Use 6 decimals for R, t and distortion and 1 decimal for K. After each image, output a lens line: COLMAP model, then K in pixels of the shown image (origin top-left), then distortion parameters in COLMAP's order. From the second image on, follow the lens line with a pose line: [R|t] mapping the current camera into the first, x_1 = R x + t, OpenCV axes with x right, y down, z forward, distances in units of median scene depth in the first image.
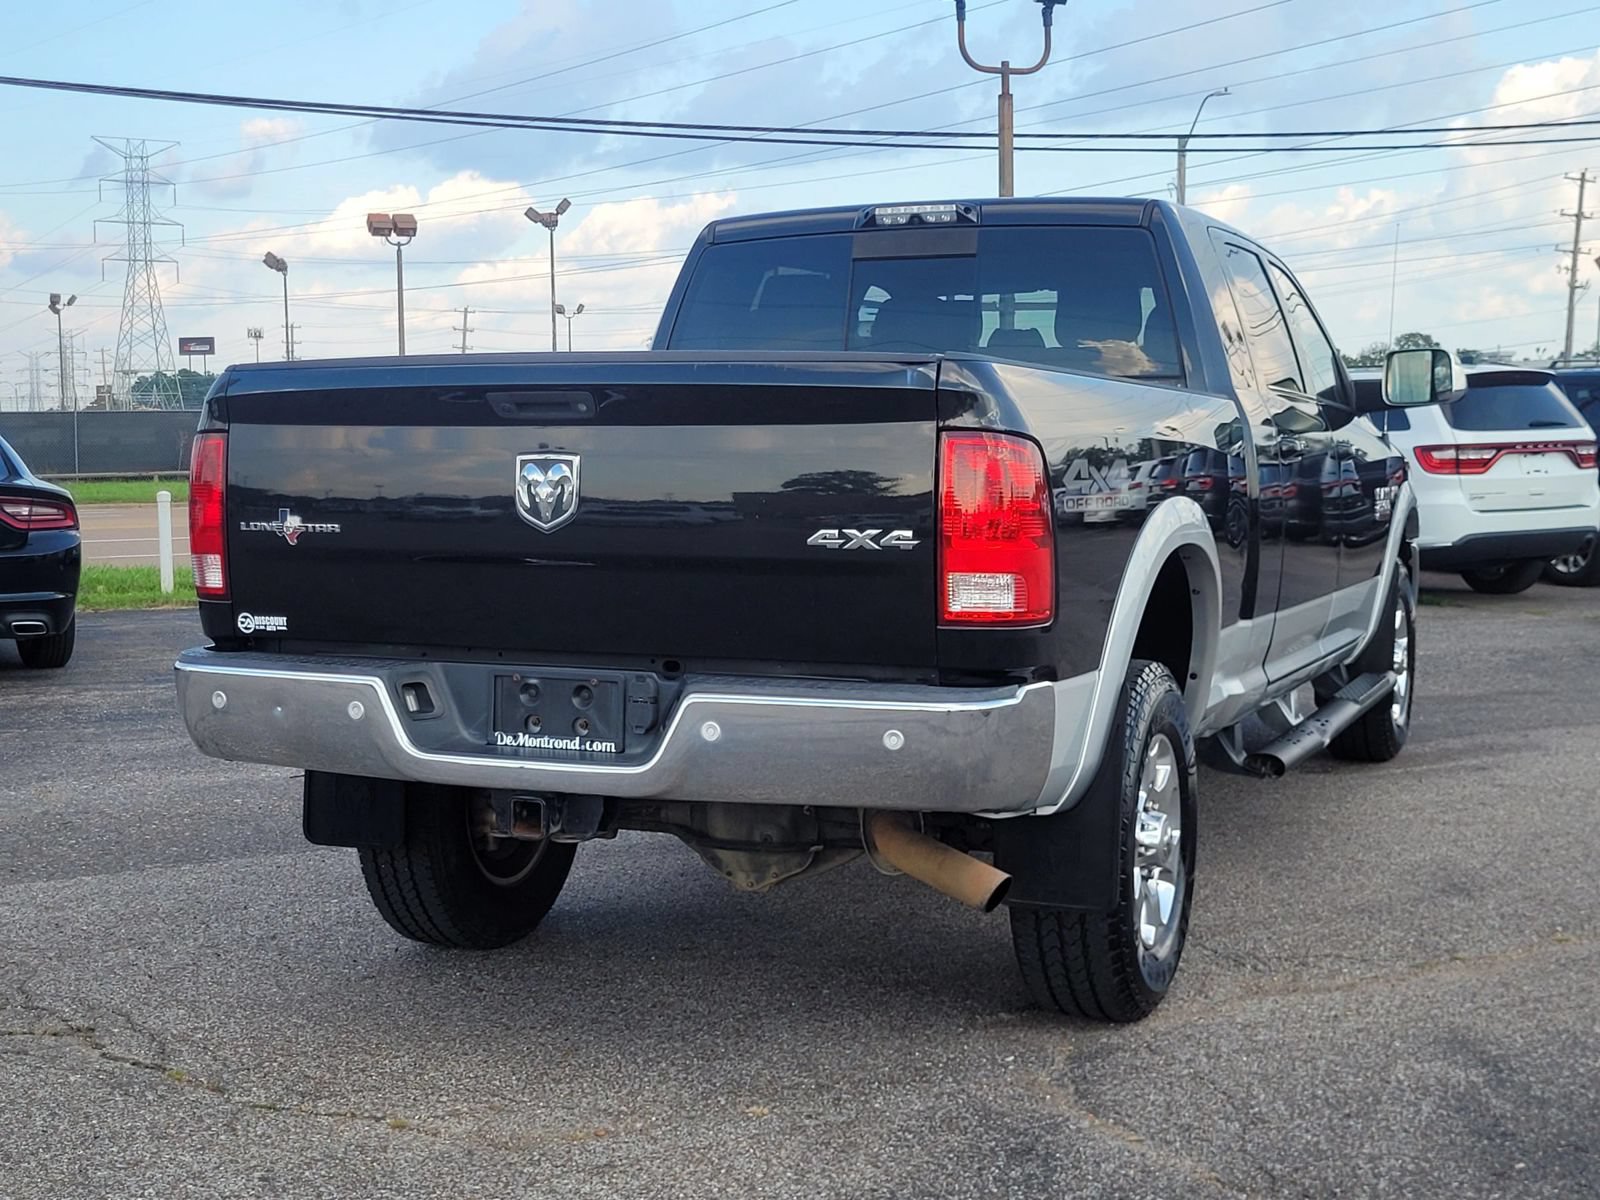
lens RADIAL K [[2226.0, 0, 784.5], [0, 2226.0, 595.8], [0, 0, 1]] dist [0.044777, 0.000000]
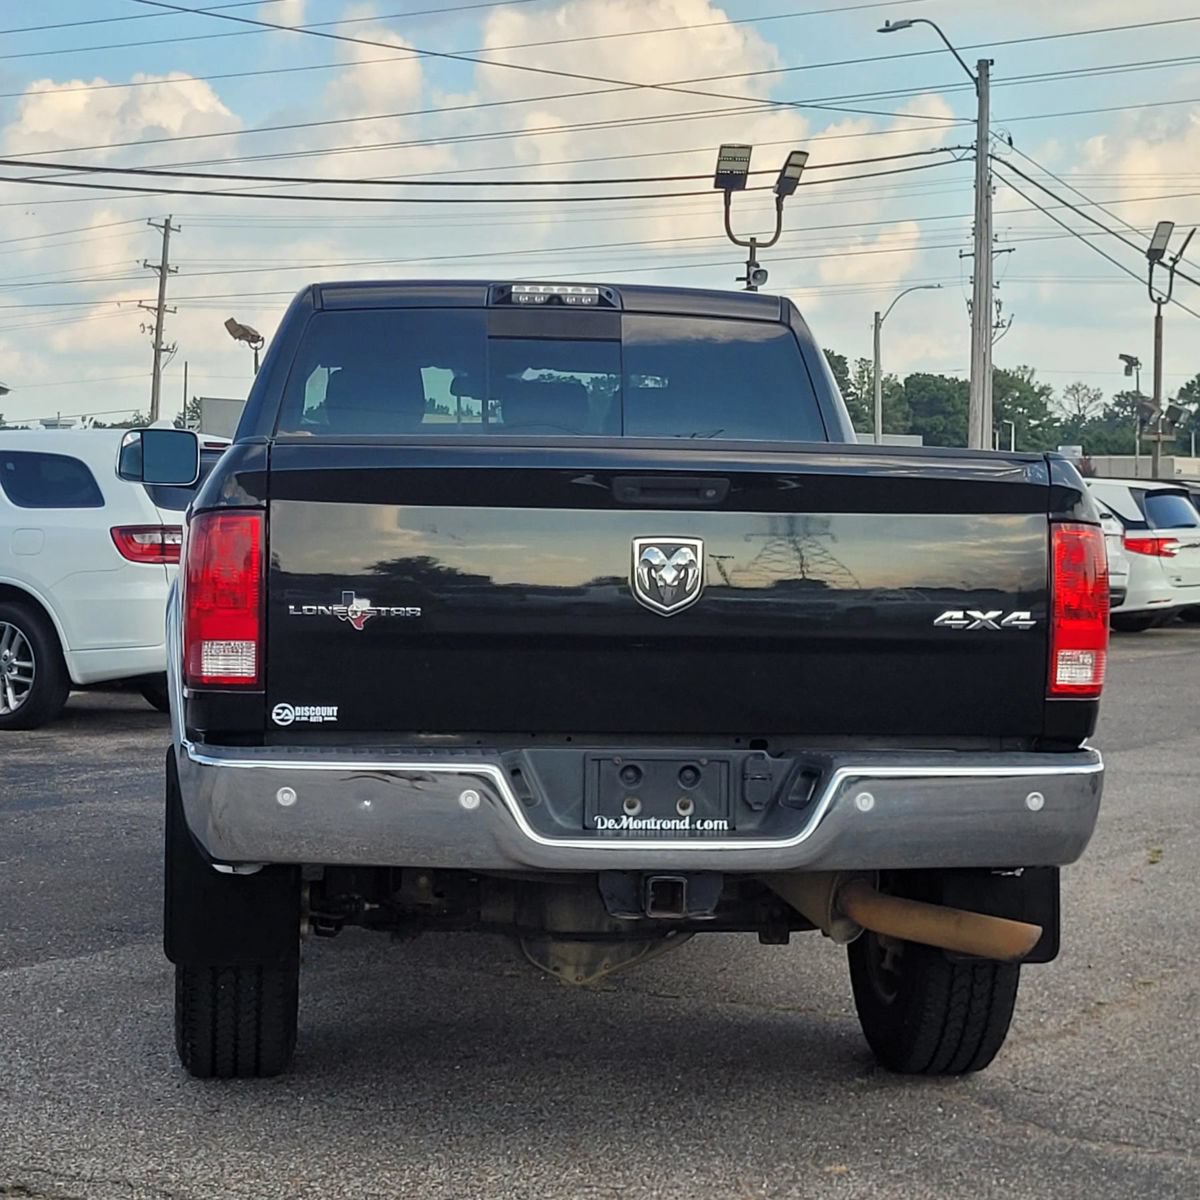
lens RADIAL K [[2778.4, 0, 599.7], [0, 2778.4, 604.3], [0, 0, 1]] dist [0.061664, 0.000000]
pose [[0.852272, 0.000705, 0.523098, -0.735931], [0.019865, 0.999234, -0.033713, 0.007958], [-0.522721, 0.039124, 0.851605, -0.057770]]
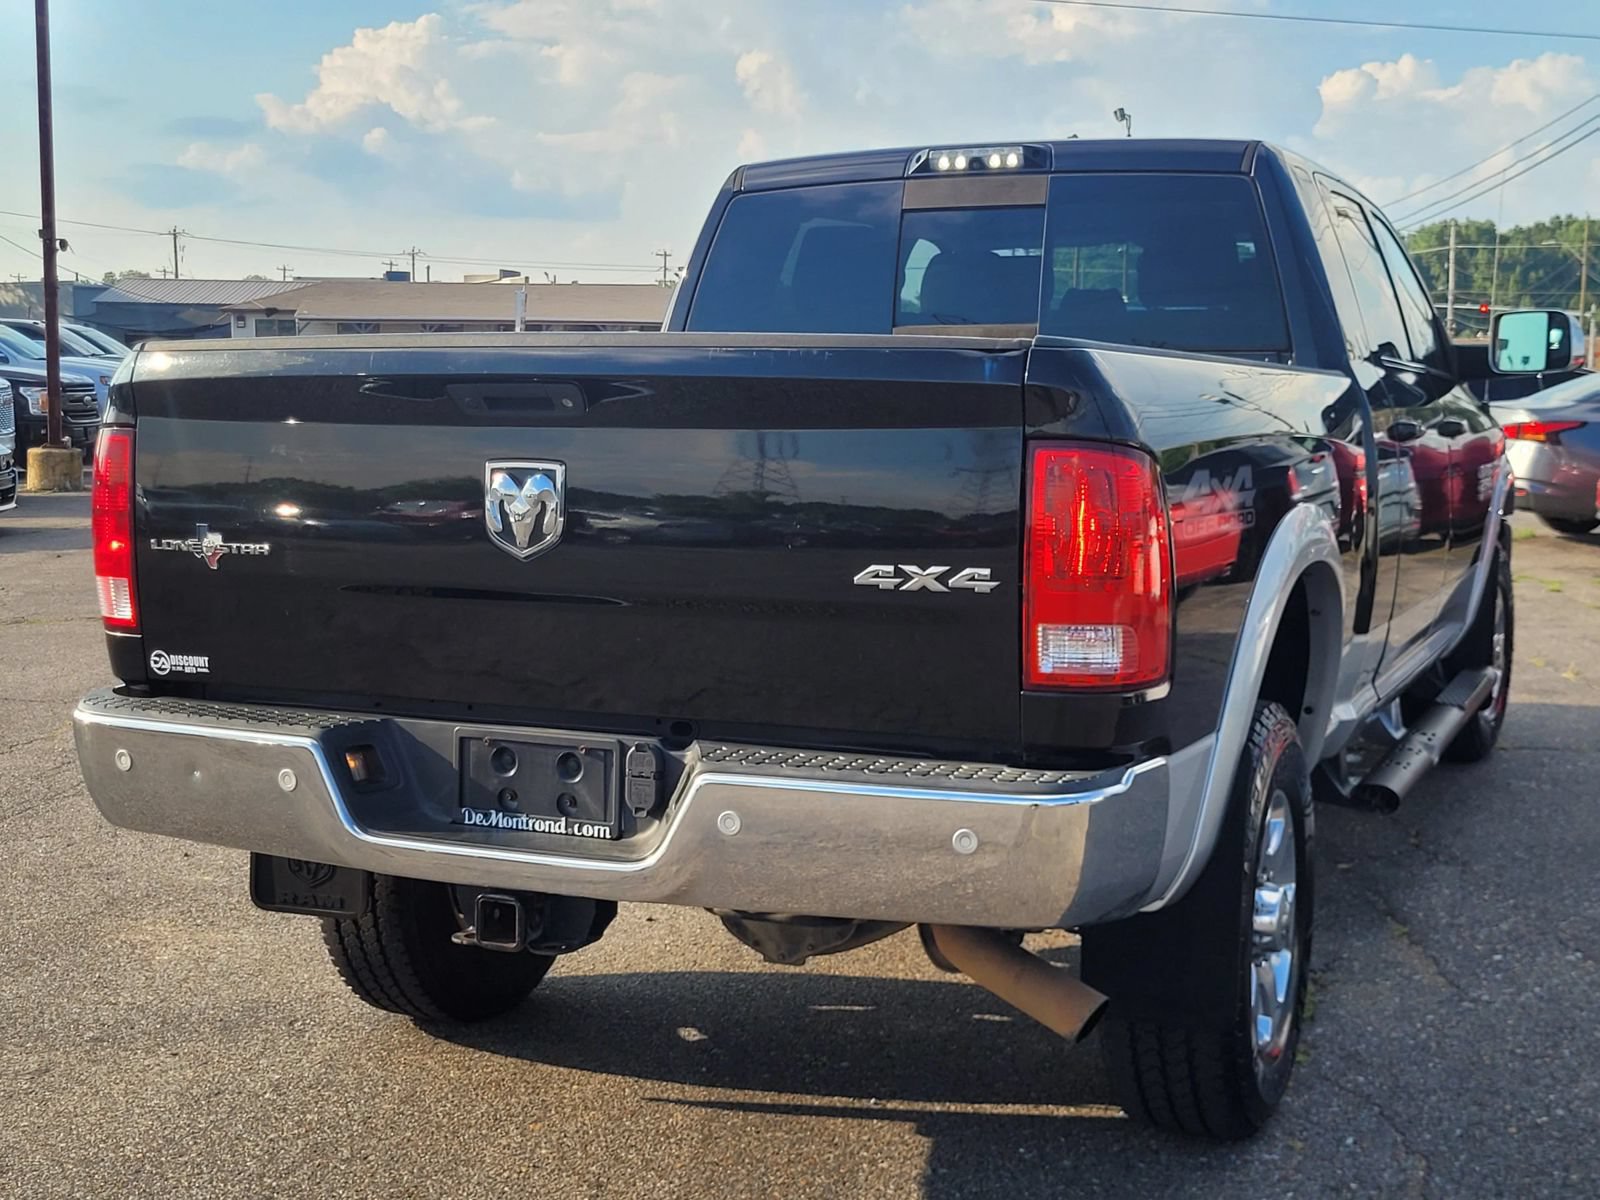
lens RADIAL K [[2111.3, 0, 808.3], [0, 2111.3, 610.8], [0, 0, 1]] dist [0.042334, 0.000000]
pose [[0.999978, 0.002392, -0.006260, -0.000737], [-0.002144, 0.999221, 0.039400, -0.037644], [0.006350, -0.039385, 0.999204, 0.232192]]
